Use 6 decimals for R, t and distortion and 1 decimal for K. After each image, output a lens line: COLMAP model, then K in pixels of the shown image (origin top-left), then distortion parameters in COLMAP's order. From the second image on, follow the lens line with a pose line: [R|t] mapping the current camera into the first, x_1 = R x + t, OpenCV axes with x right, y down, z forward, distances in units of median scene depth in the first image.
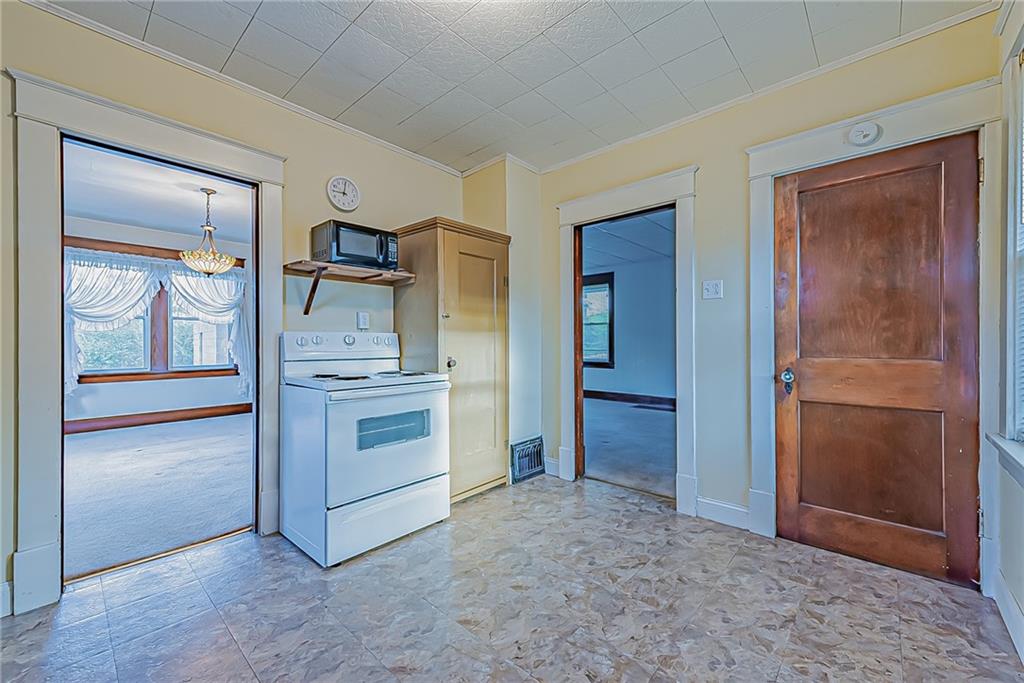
lens RADIAL K [[407.1, 0, 534.1], [0, 407.1, 341.6], [0, 0, 1]] dist [0.015998, -0.001887]
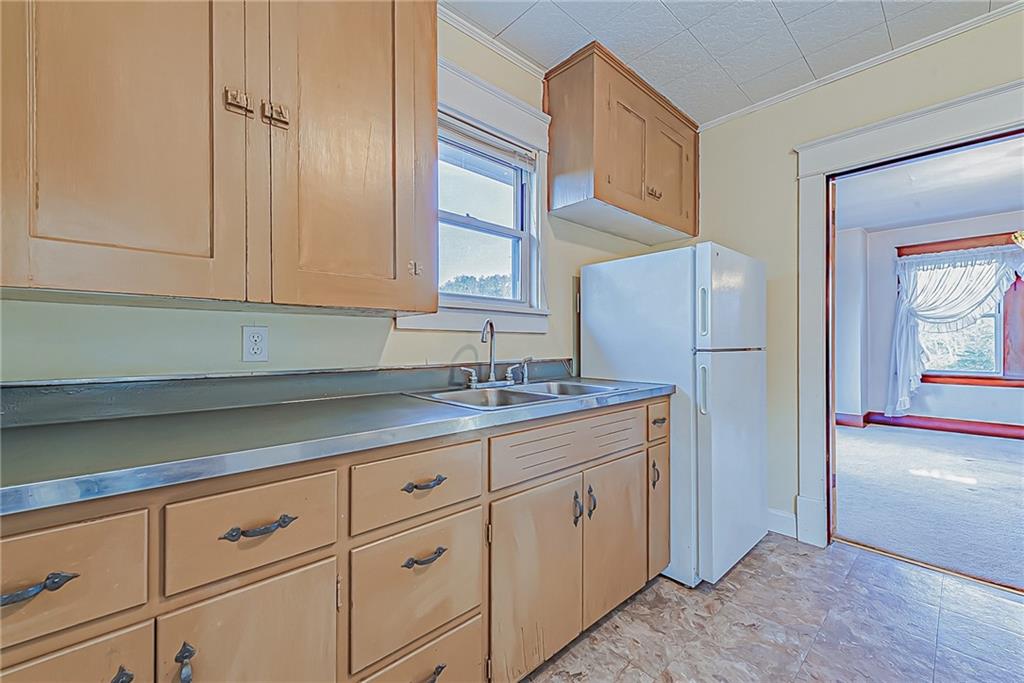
lens RADIAL K [[407.1, 0, 500.8], [0, 407.1, 341.0], [0, 0, 1]] dist [0.015998, -0.001887]
pose [[-0.128242, -0.003680, -0.991736, 0.101350], [-0.000676, 0.999993, -0.003623, 0.000656], [0.991743, 0.000206, -0.128244, 0.084669]]
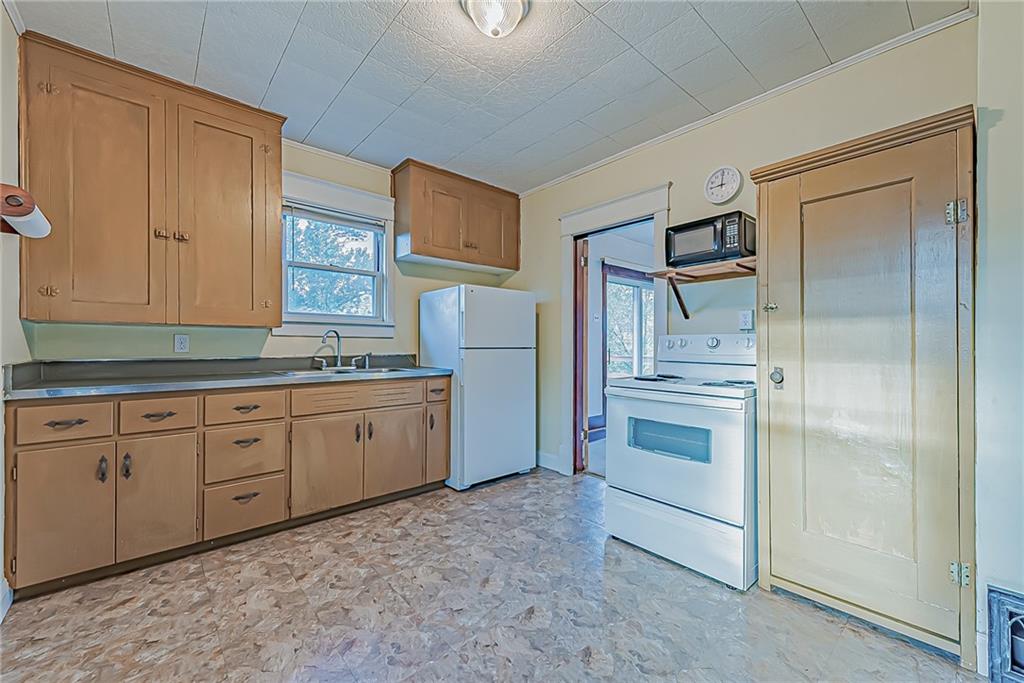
lens RADIAL K [[407.1, 0, 511.2], [0, 407.1, 344.9], [0, 0, 1]] dist [0.015998, -0.001887]
pose [[-0.148925, 0.001731, -0.988847, 0.362921], [-0.004634, 0.999986, 0.002449, 0.000403], [0.988838, 0.004947, -0.148915, 0.457634]]
